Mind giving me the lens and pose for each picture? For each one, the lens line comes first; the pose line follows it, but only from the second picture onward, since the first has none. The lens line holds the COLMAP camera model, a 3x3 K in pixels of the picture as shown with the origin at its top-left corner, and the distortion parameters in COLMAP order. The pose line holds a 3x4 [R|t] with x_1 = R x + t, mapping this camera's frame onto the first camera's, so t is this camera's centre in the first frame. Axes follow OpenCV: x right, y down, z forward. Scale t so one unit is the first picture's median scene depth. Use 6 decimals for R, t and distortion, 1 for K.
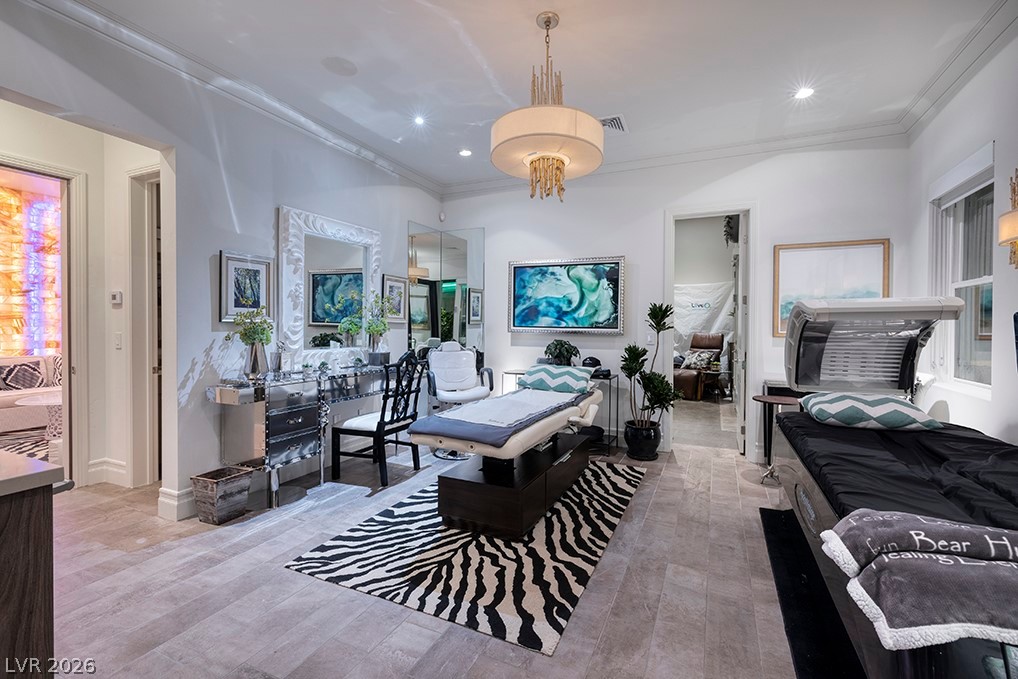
lens RADIAL K [[426.3, 0, 512.7], [0, 426.3, 336.4], [0, 0, 1]] dist [0.002190, 0.000467]
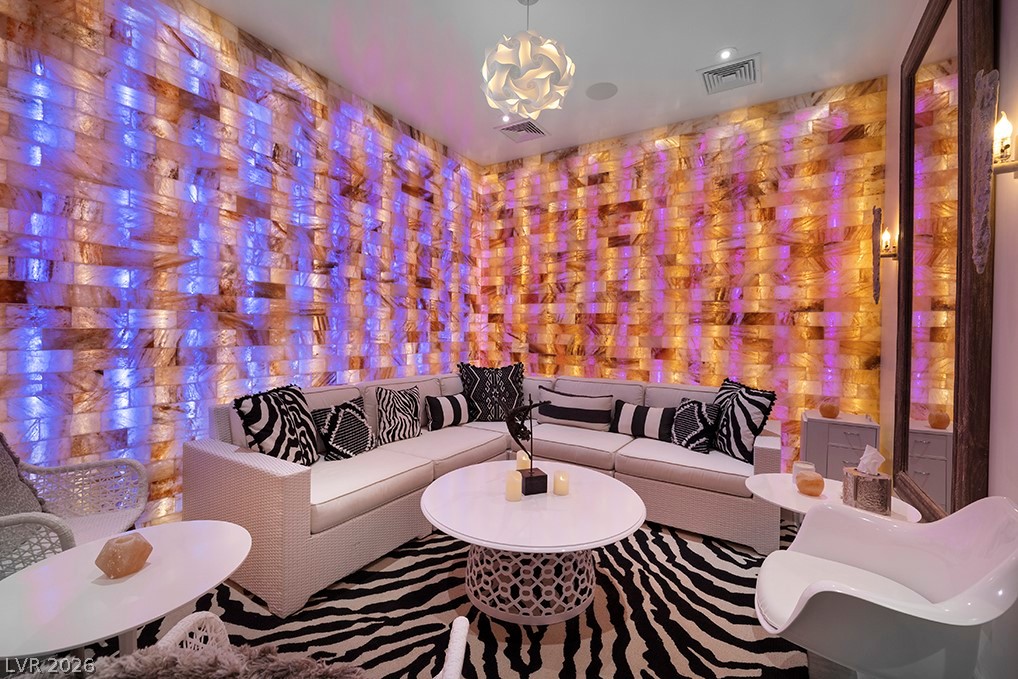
lens RADIAL K [[426.3, 0, 506.3], [0, 426.3, 336.5], [0, 0, 1]] dist [0.002190, 0.000467]
pose [[0.992568, 0.009684, -0.121304, -0.857448], [-0.010948, 0.999893, -0.009754, -0.012673], [0.121197, 0.011009, 0.992567, 0.497181]]
